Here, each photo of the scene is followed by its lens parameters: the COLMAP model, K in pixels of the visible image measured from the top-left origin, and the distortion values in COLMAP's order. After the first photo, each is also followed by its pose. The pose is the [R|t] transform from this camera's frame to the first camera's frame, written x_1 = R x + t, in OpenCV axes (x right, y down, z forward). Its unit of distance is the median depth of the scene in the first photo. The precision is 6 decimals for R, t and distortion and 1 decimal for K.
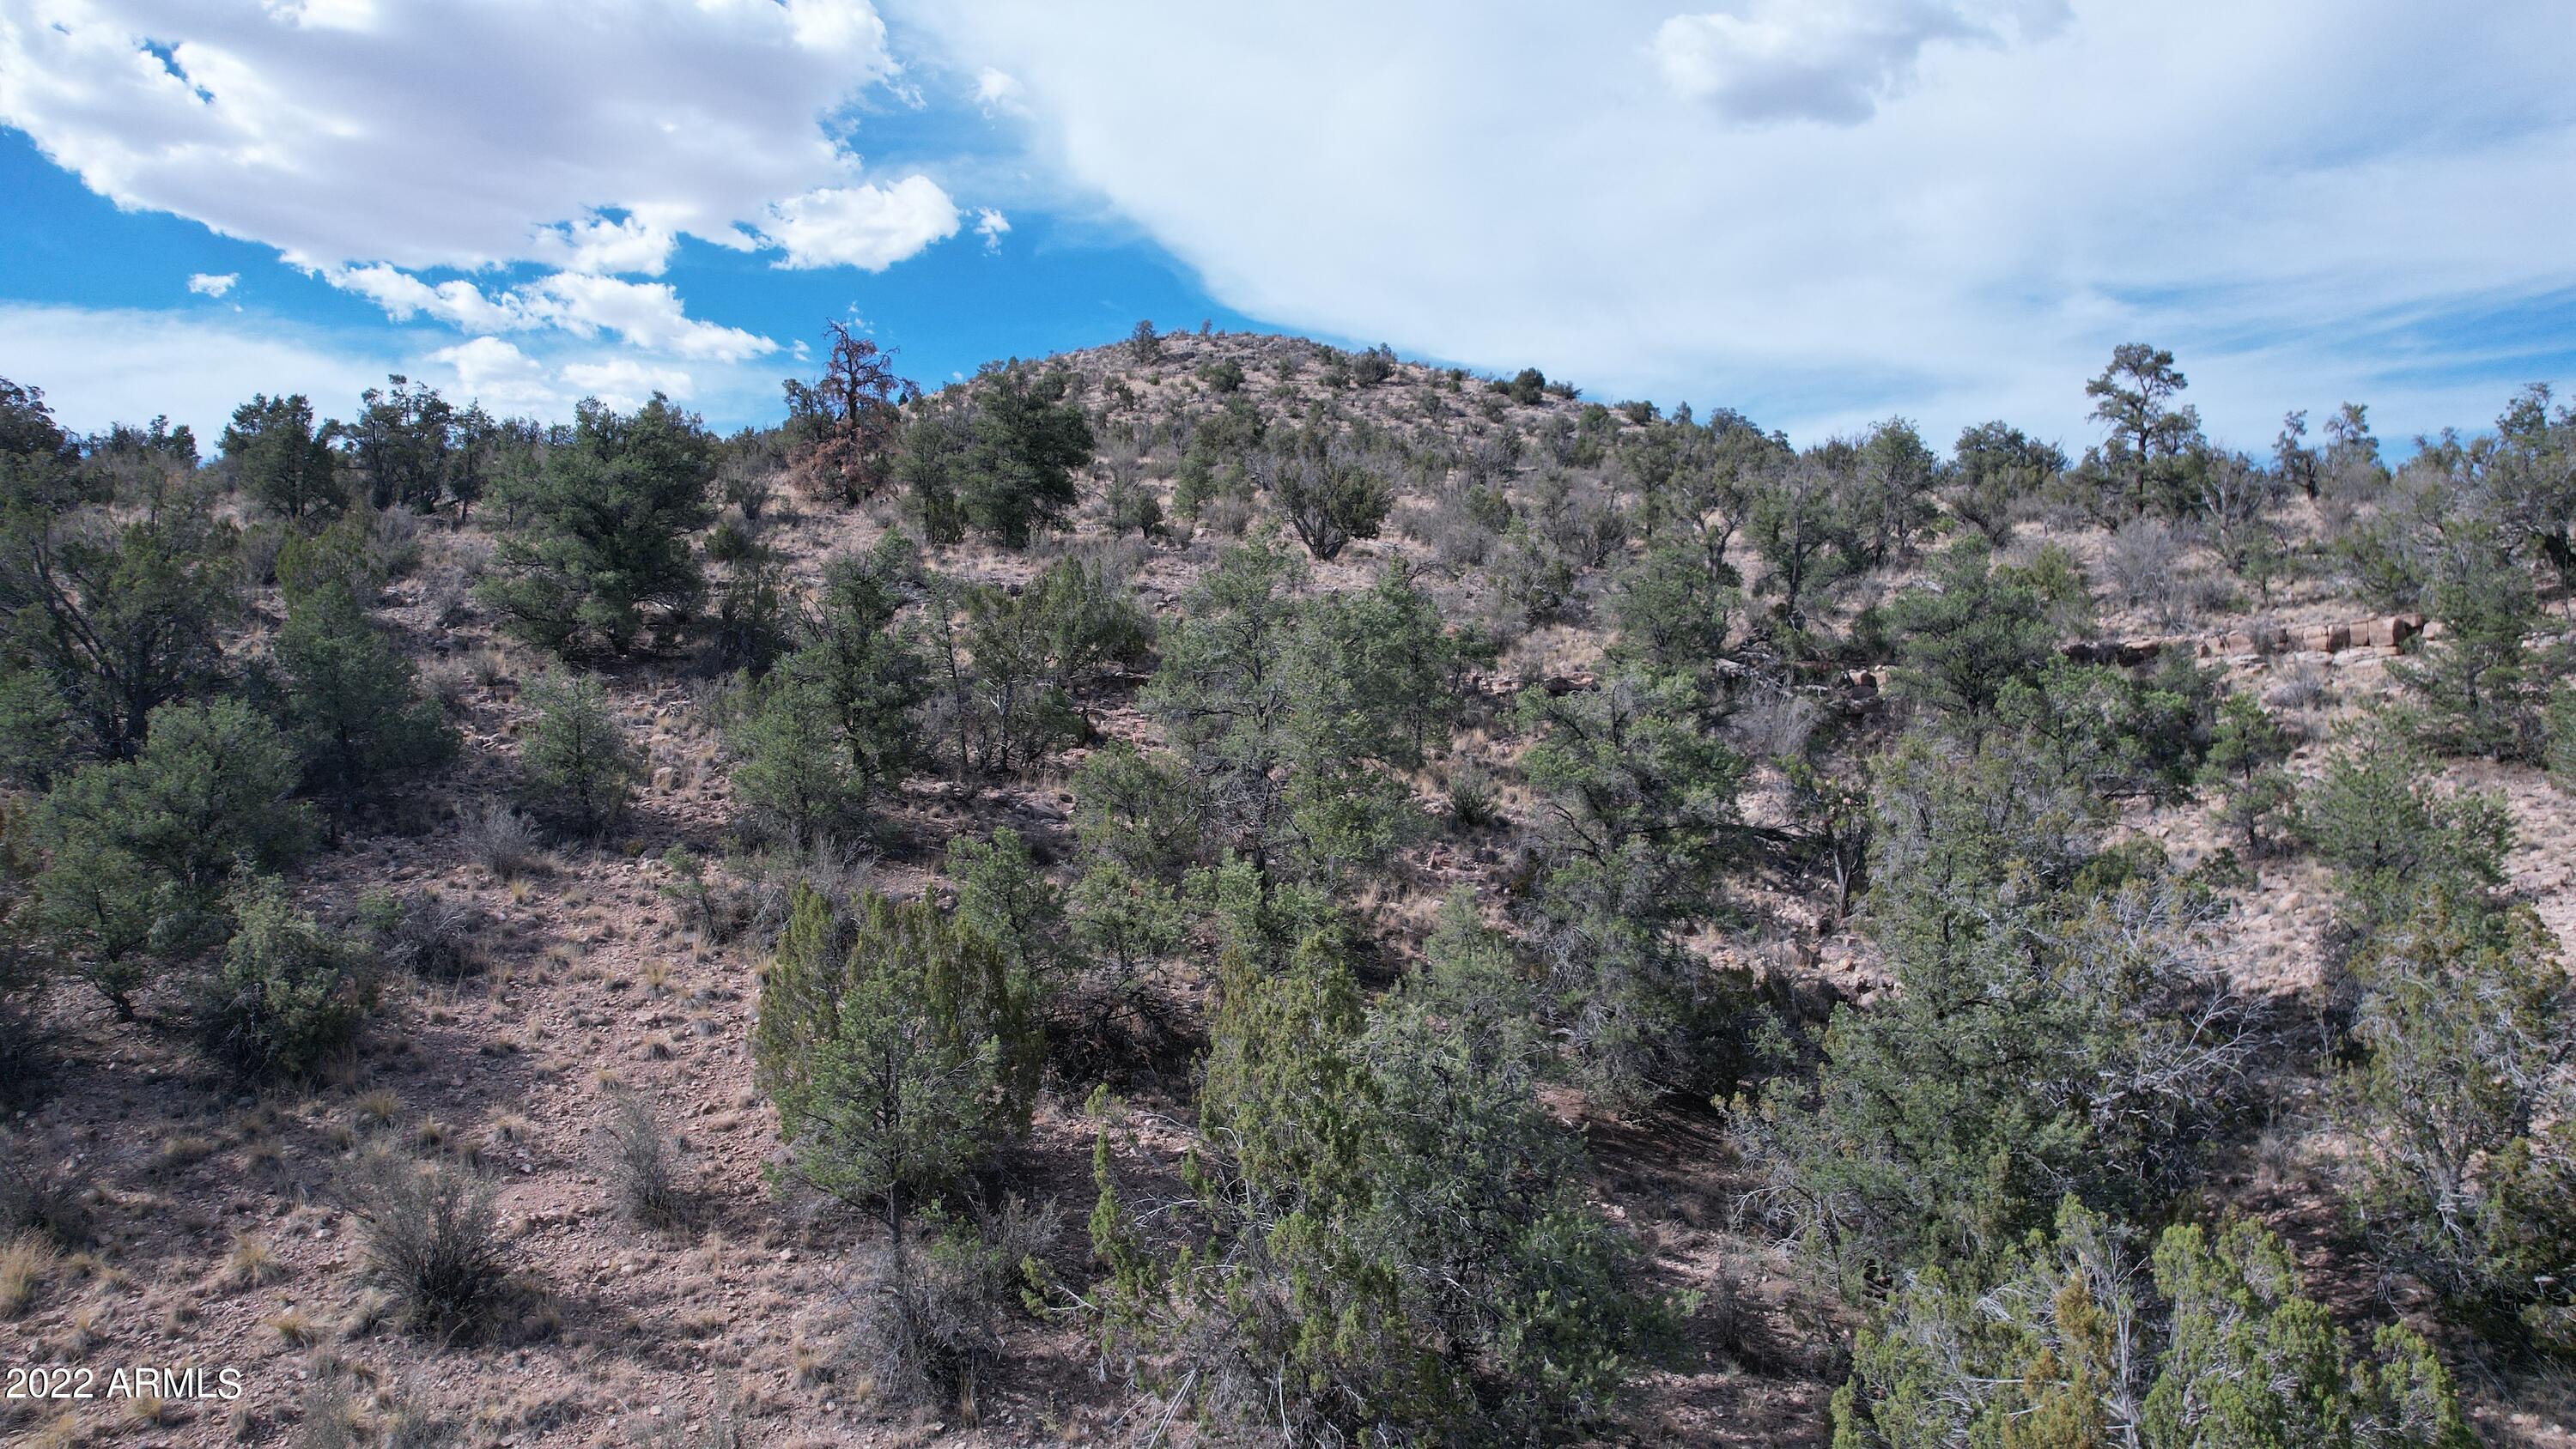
lens RADIAL K [[1655.1, 0, 1294.4], [0, 1655.1, 764.6], [0, 0, 1]] dist [-0.054245, 0.046734]
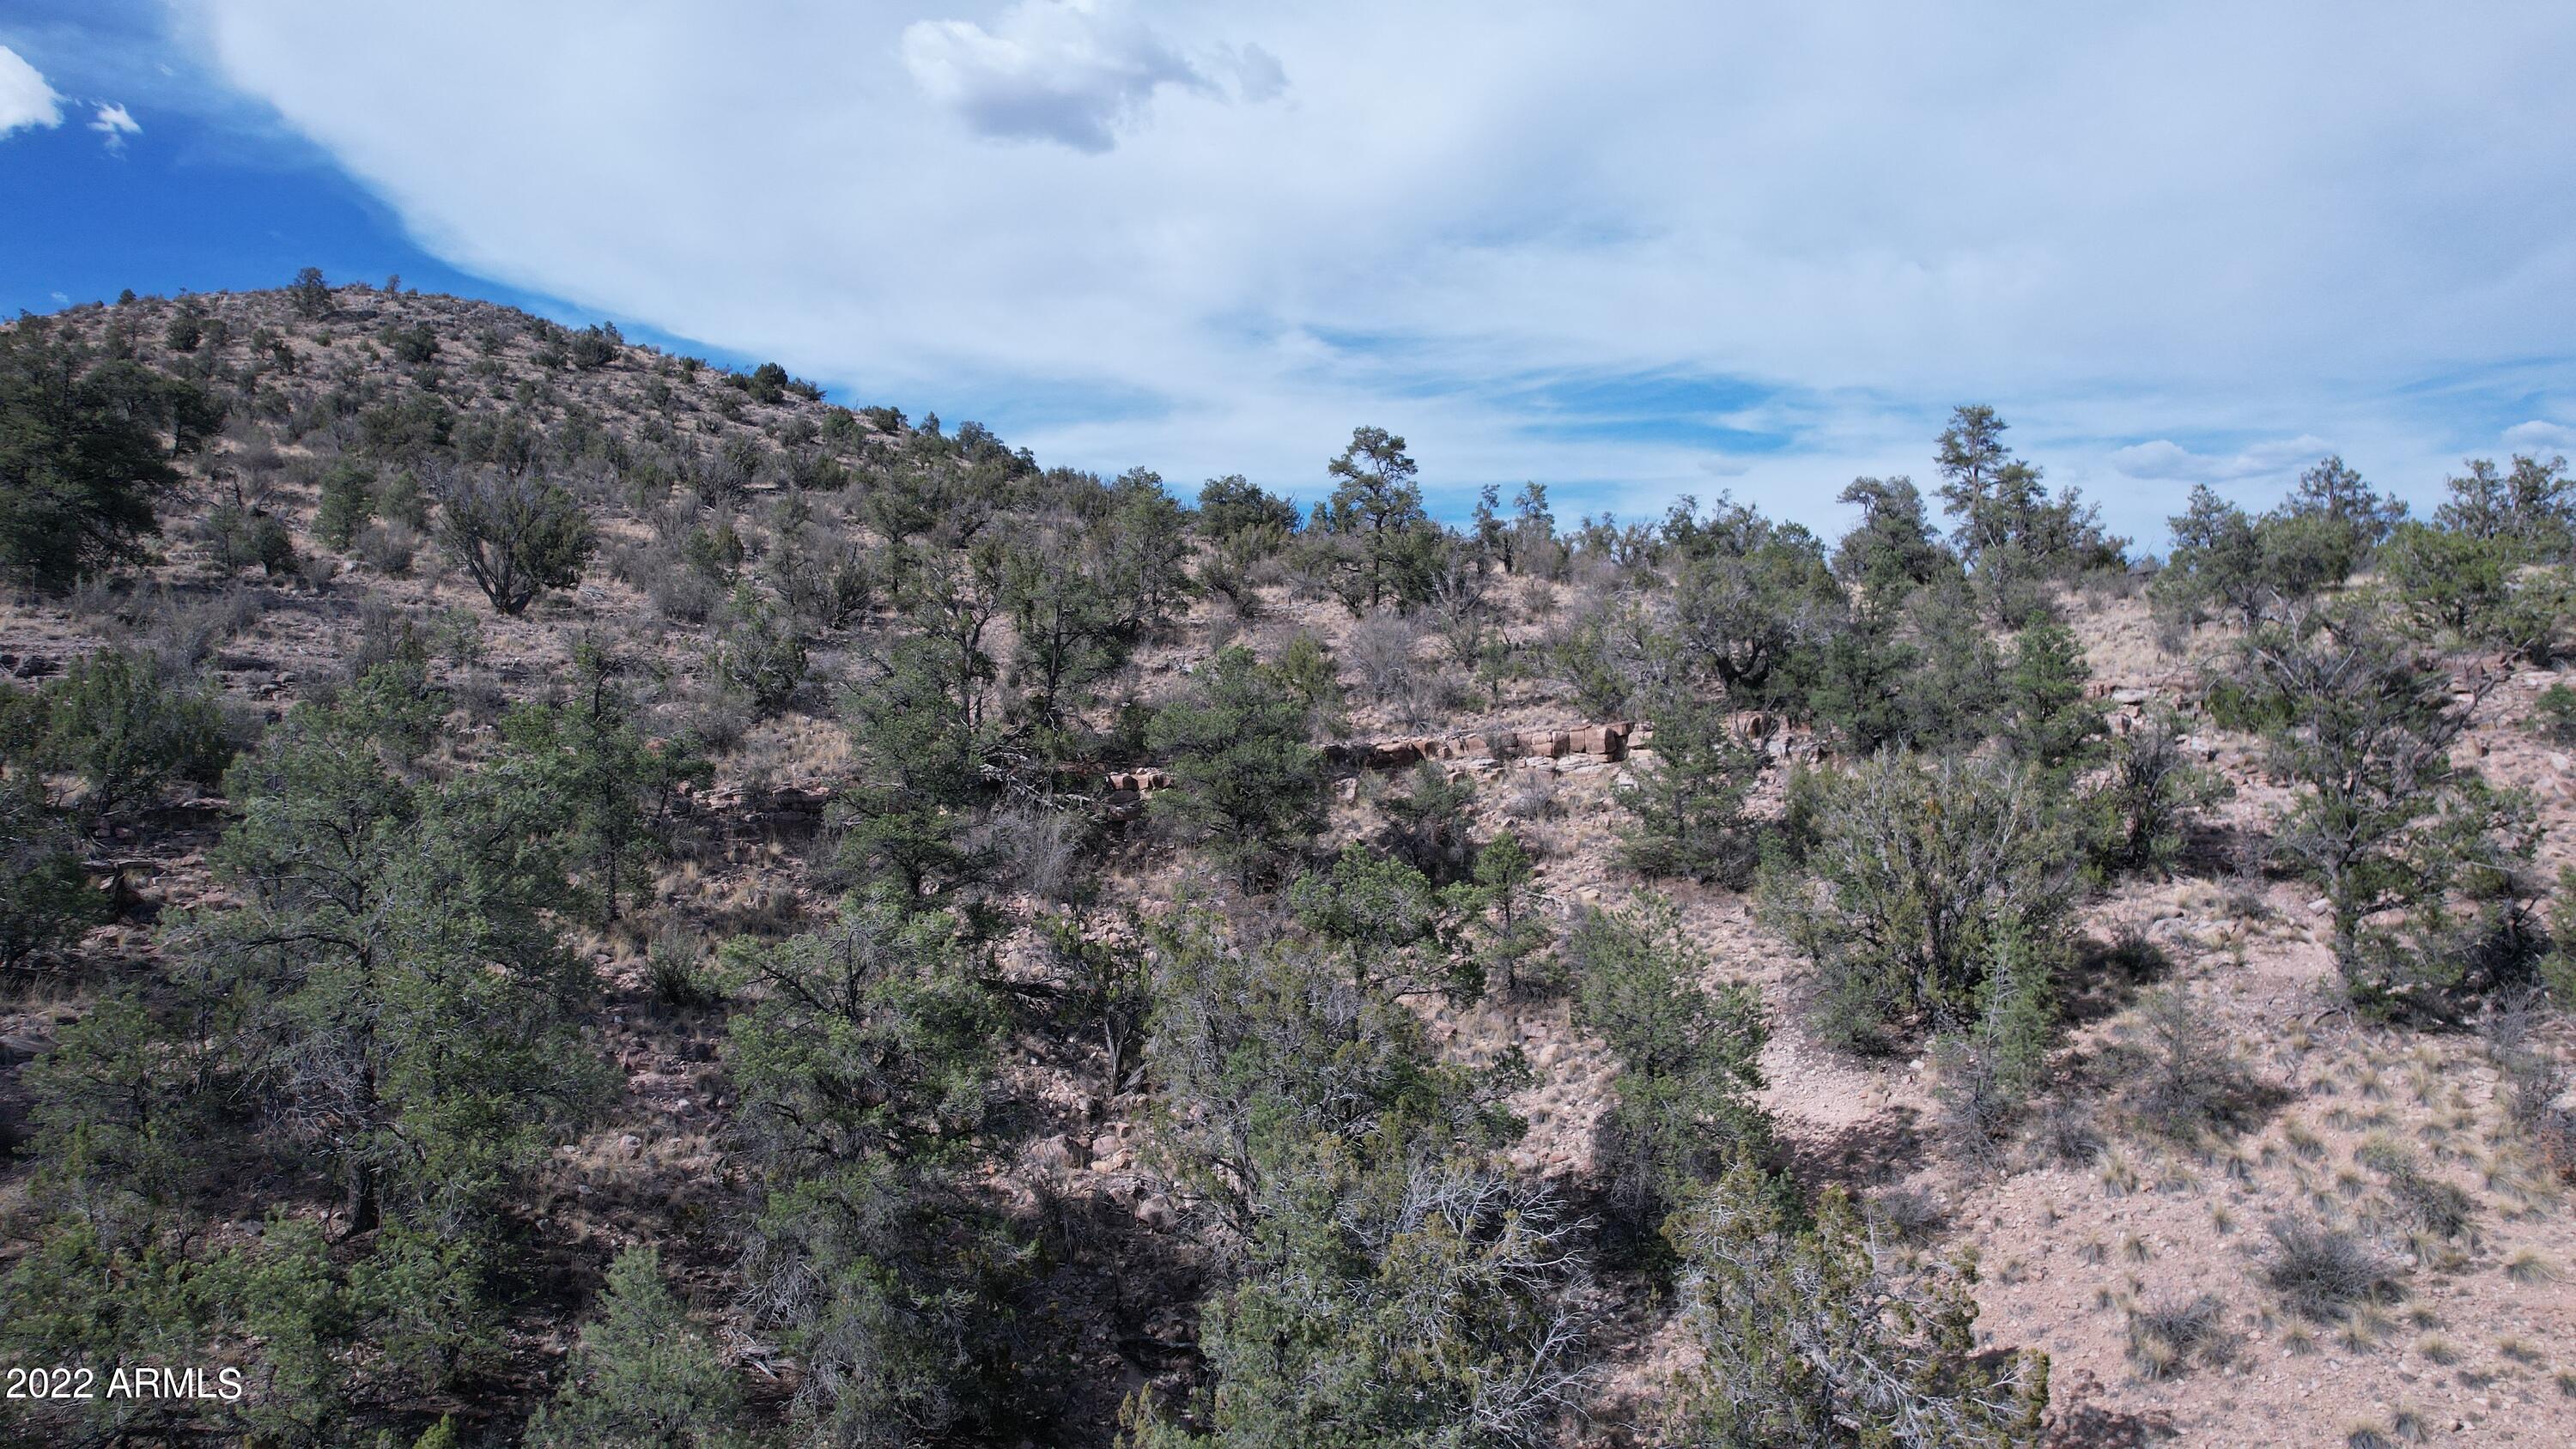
lens RADIAL K [[1660.2, 0, 1289.0], [0, 1660.2, 743.4], [0, 0, 1]] dist [-0.097541, 0.088503]
pose [[0.901904, 0.002080, 0.431931, 0.019144], [0.001985, 0.999958, -0.008959, -0.053269], [-0.431931, 0.008937, 0.901862, 0.091208]]
